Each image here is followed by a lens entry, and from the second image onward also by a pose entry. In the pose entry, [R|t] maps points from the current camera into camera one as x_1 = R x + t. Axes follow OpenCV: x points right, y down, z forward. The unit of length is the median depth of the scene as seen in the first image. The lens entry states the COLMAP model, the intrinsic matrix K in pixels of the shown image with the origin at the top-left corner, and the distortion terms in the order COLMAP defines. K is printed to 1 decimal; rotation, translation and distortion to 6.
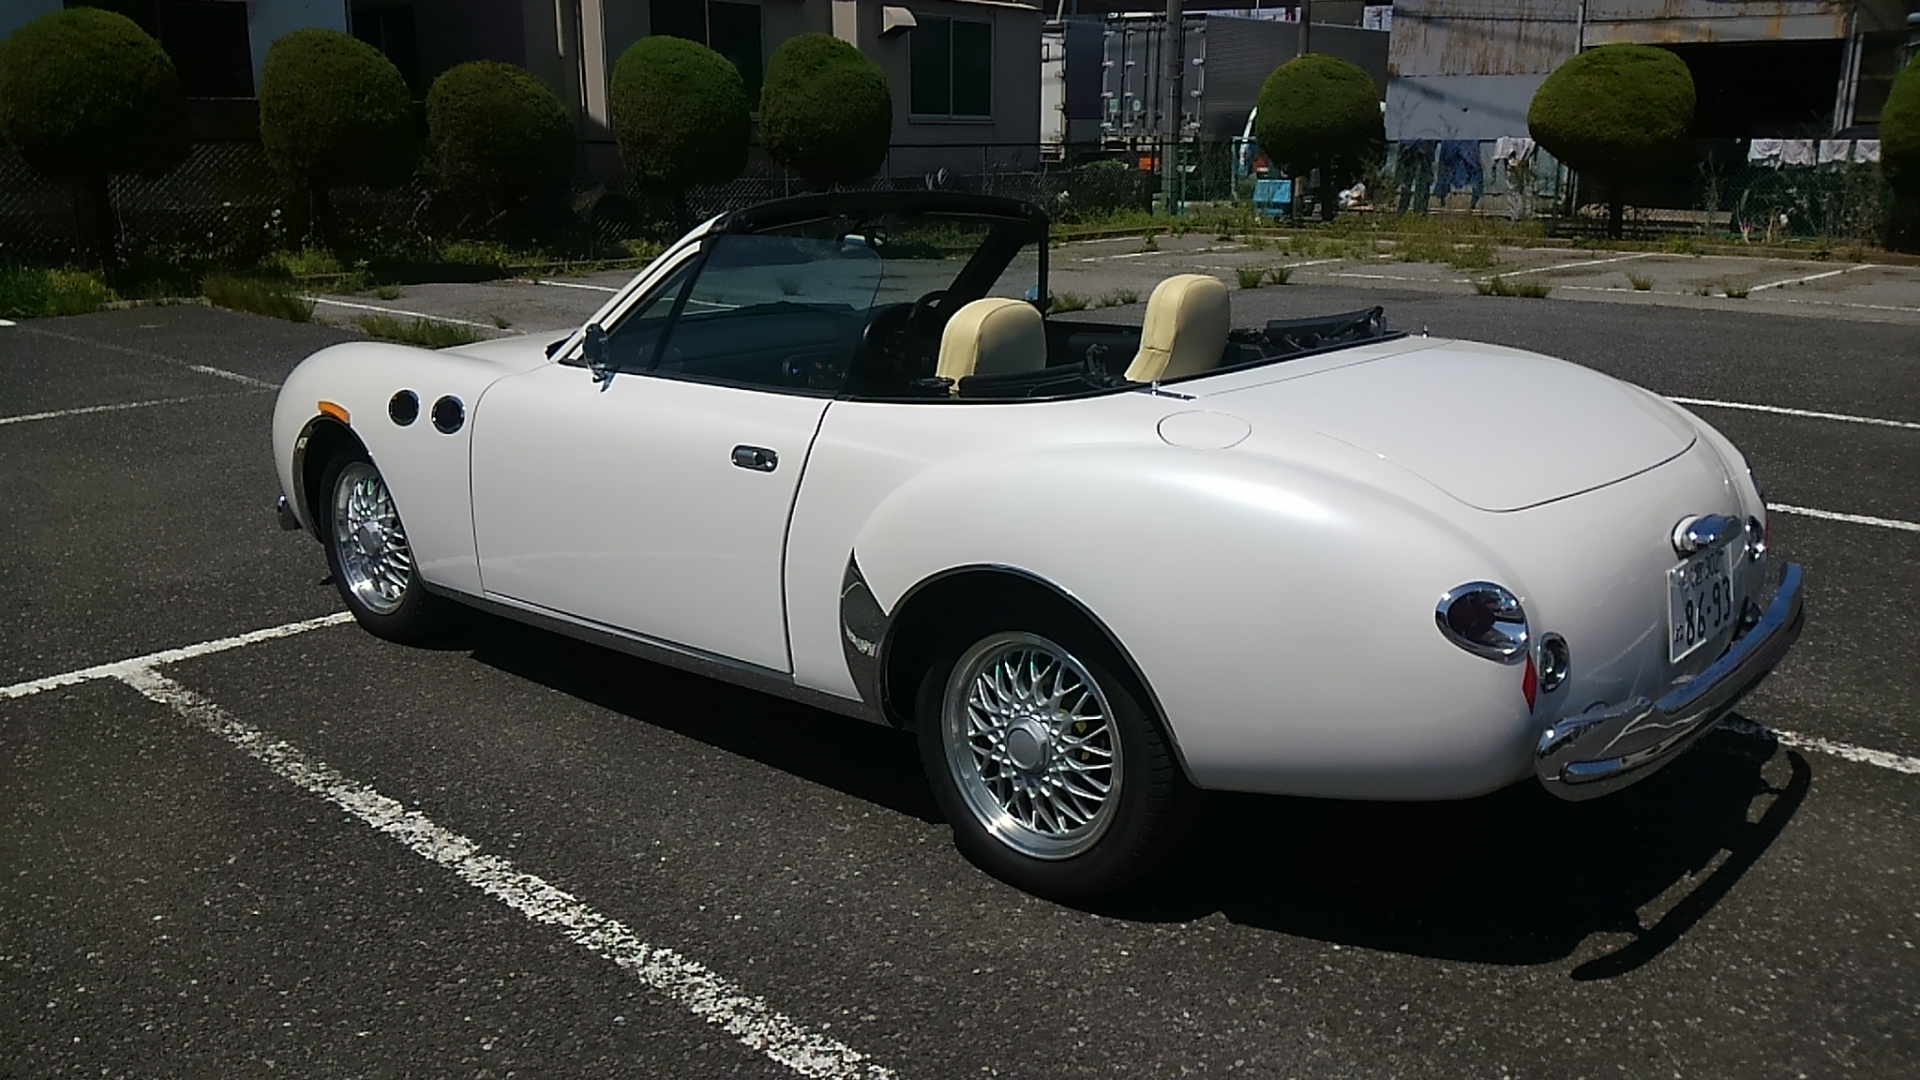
lens RADIAL K [[1546.1, 0, 978.1], [0, 1546.1, 536.7], [0, 0, 1]] dist [0.173027, -0.344480]
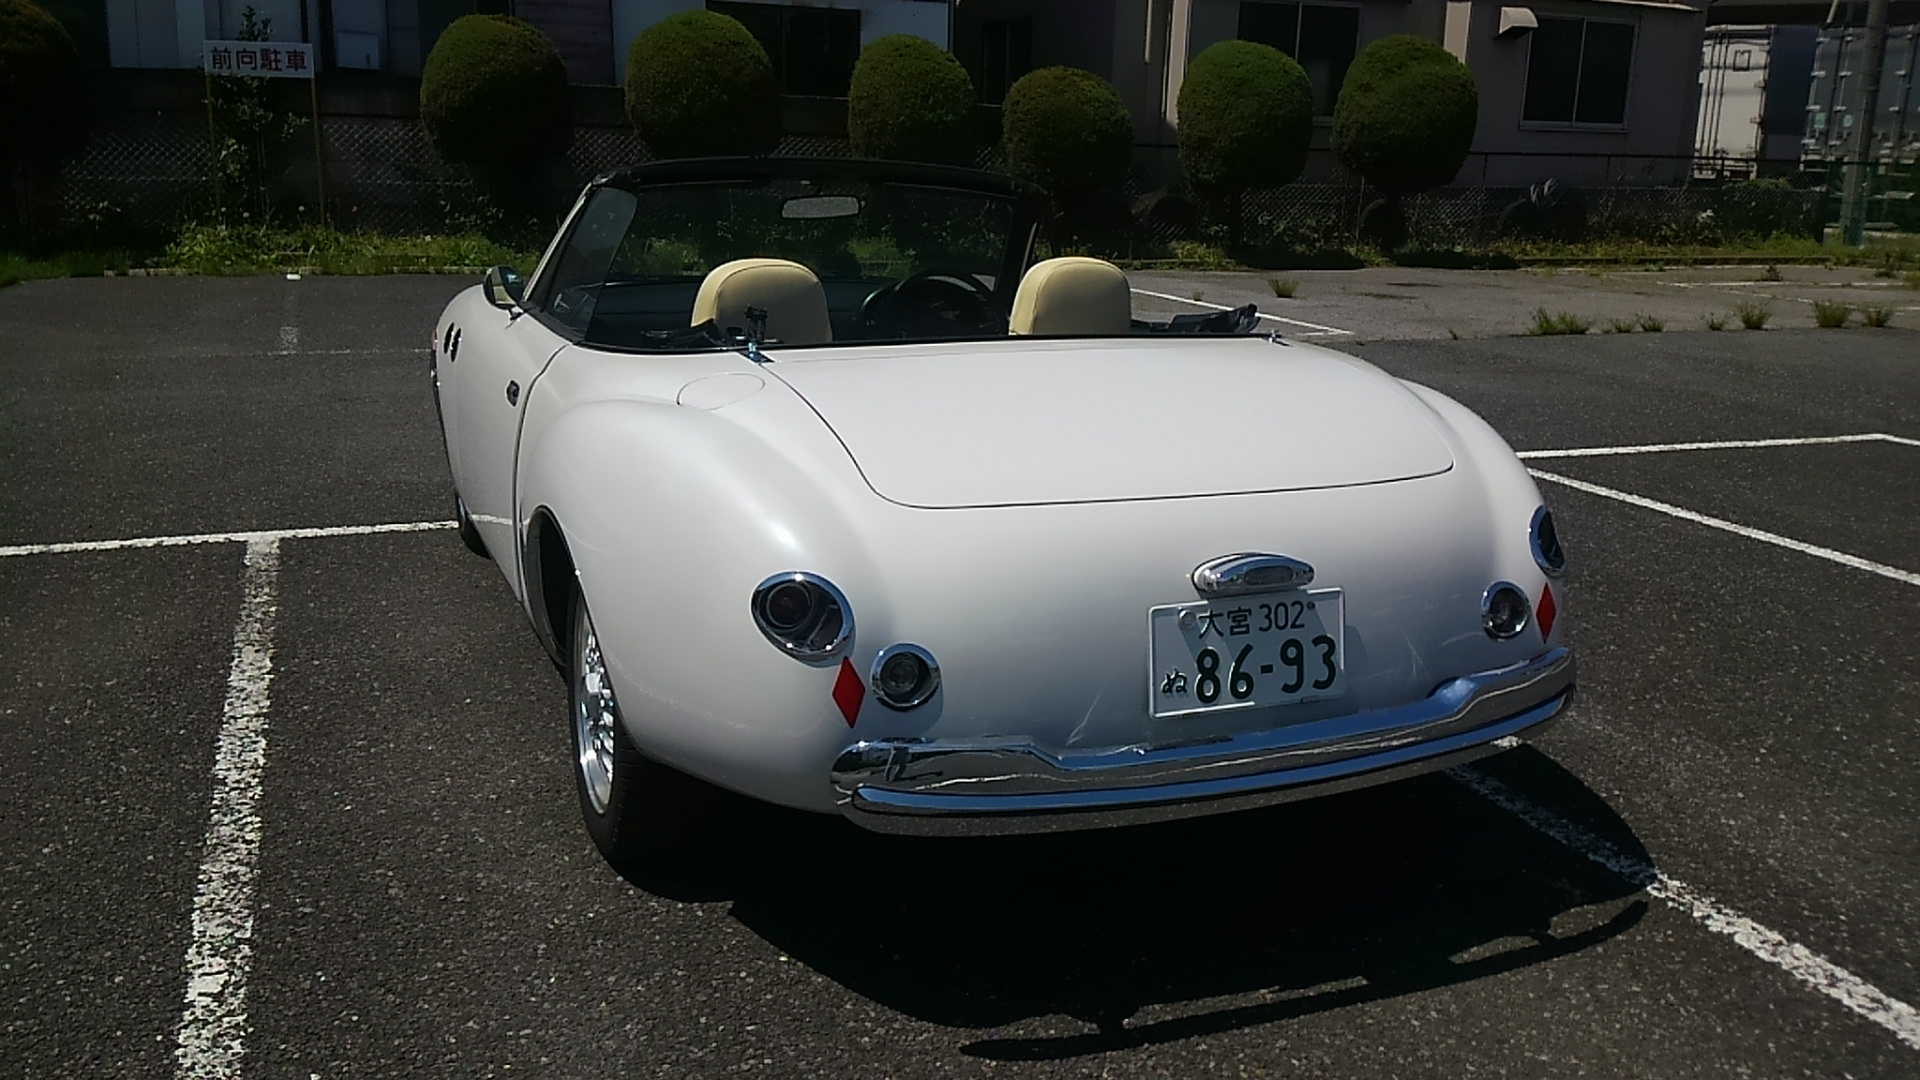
lens RADIAL K [[1546.1, 0, 978.1], [0, 1546.1, 536.7], [0, 0, 1]] dist [0.173027, -0.344480]
pose [[0.901713, 0.128734, -0.412724, 0.115321], [-0.132026, 0.991031, 0.020668, -0.003460], [0.411683, 0.035853, 0.910622, 0.032888]]
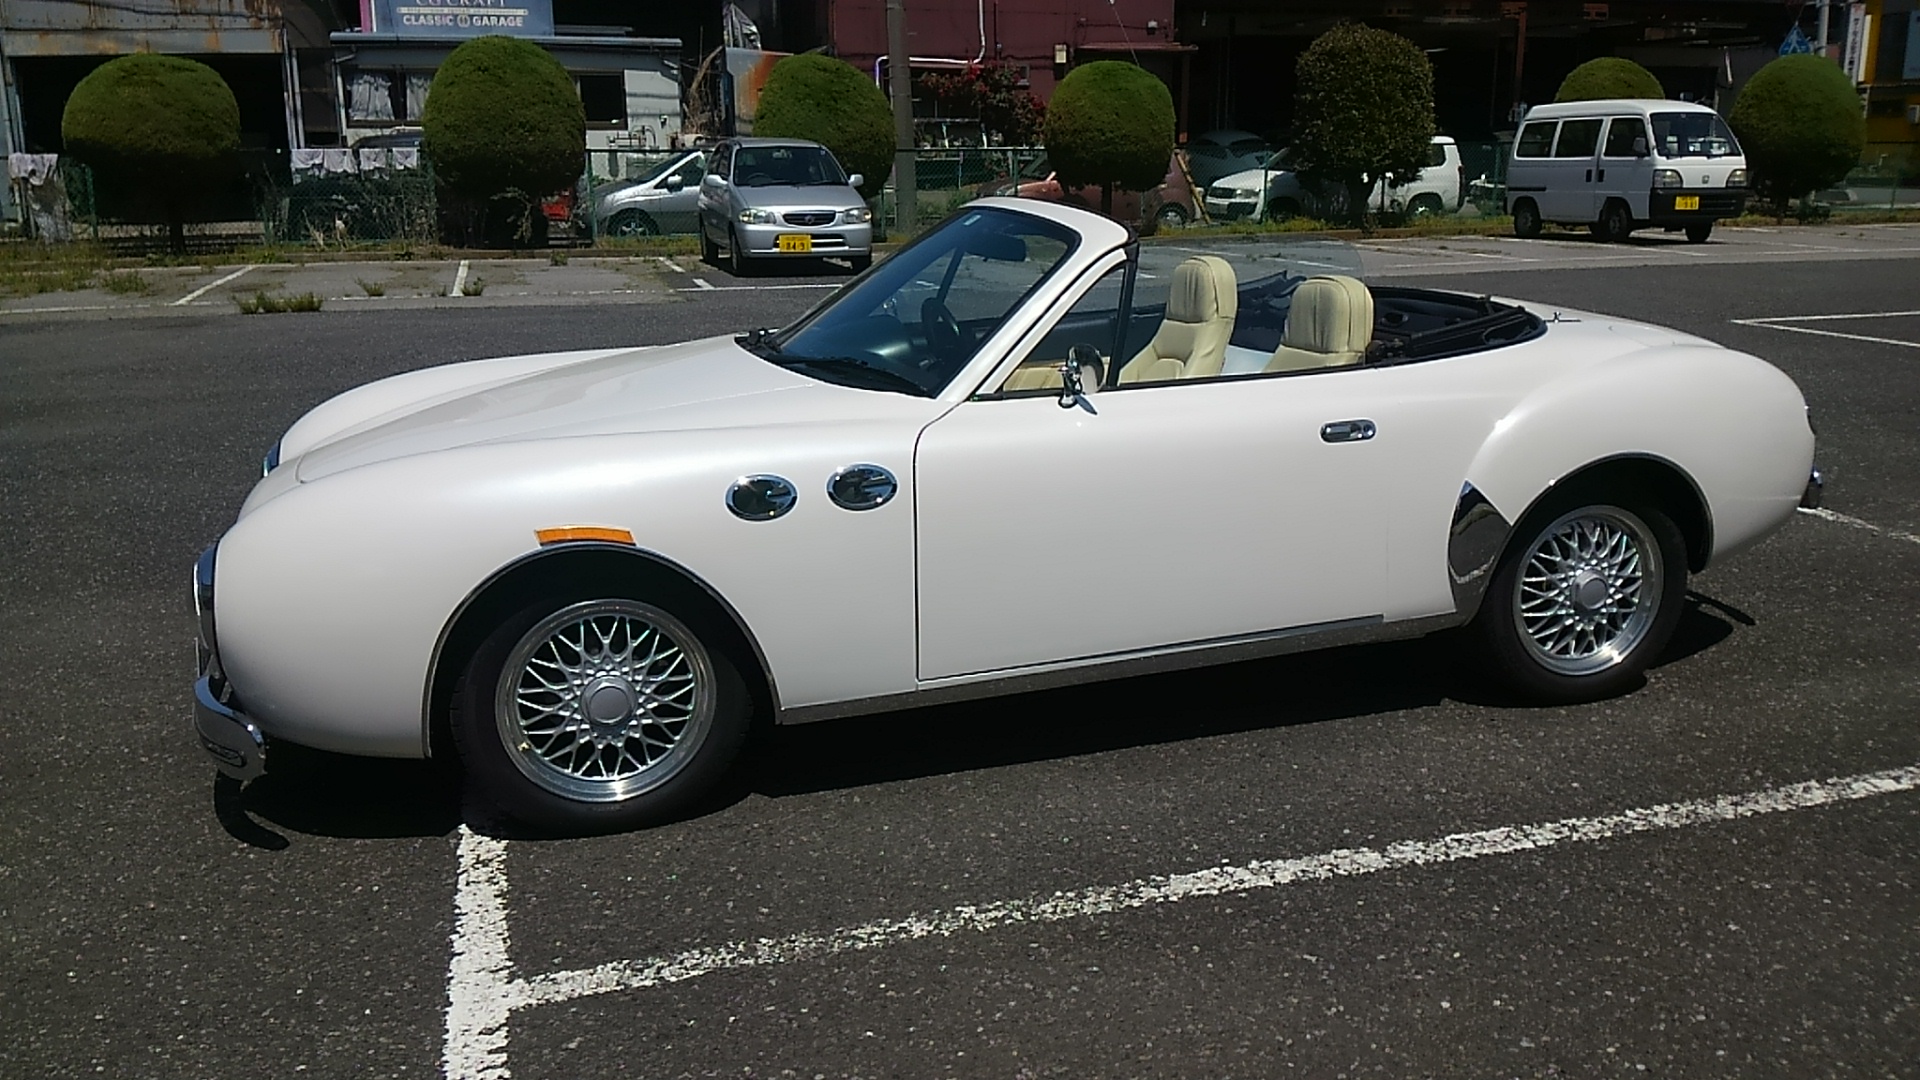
lens RADIAL K [[1546.1, 0, 978.1], [0, 1546.1, 536.7], [0, 0, 1]] dist [0.173027, -0.344480]
pose [[0.514106, -0.214460, 0.830483, -0.238243], [0.220462, 0.968747, 0.113689, -0.031732], [-0.828910, 0.124642, 0.545319, 0.122102]]
